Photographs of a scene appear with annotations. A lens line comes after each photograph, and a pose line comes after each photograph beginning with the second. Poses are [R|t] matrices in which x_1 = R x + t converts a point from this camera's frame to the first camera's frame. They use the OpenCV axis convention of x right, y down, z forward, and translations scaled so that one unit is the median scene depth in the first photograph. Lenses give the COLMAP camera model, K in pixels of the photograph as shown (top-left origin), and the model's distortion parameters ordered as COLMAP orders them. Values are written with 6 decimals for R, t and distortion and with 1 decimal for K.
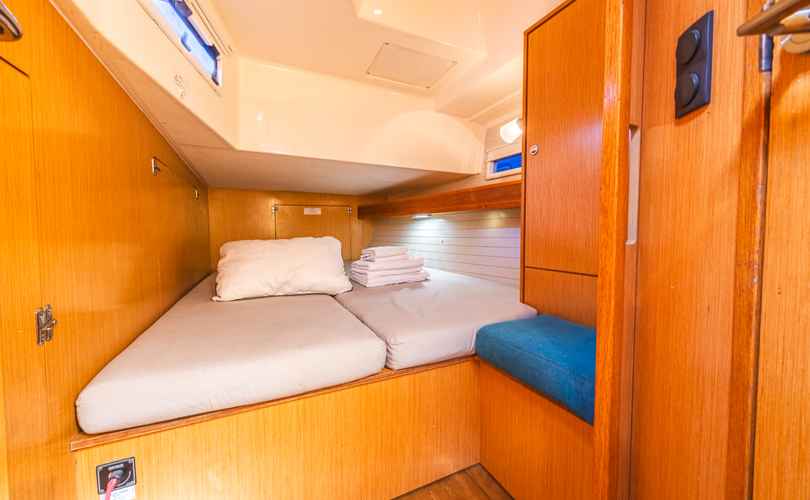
lens RADIAL K [[308.7, 0, 405.0], [0, 308.7, 246.3], [0, 0, 1]] dist [-0.000111, -0.000641]
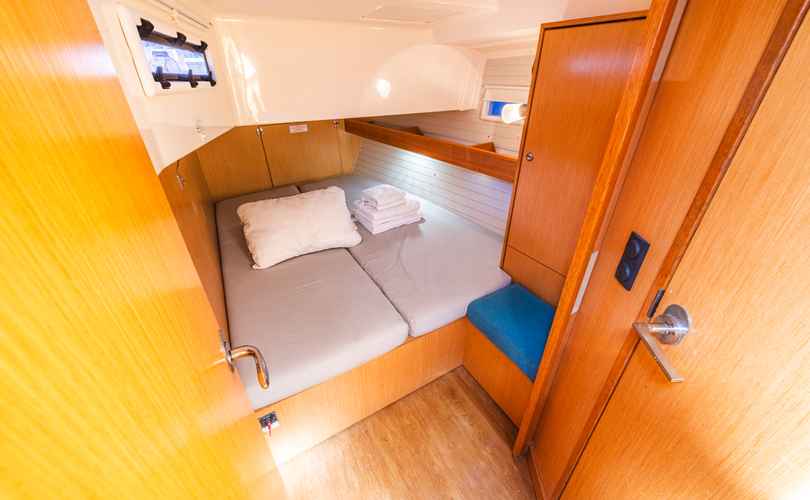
lens RADIAL K [[308.7, 0, 404.6], [0, 308.7, 243.6], [0, 0, 1]] dist [-0.000111, -0.000641]
pose [[0.996695, -0.045043, 0.067597, -0.100894], [0.009644, 0.891906, 0.452119, -0.435995], [-0.080654, -0.449973, 0.889393, -0.083557]]
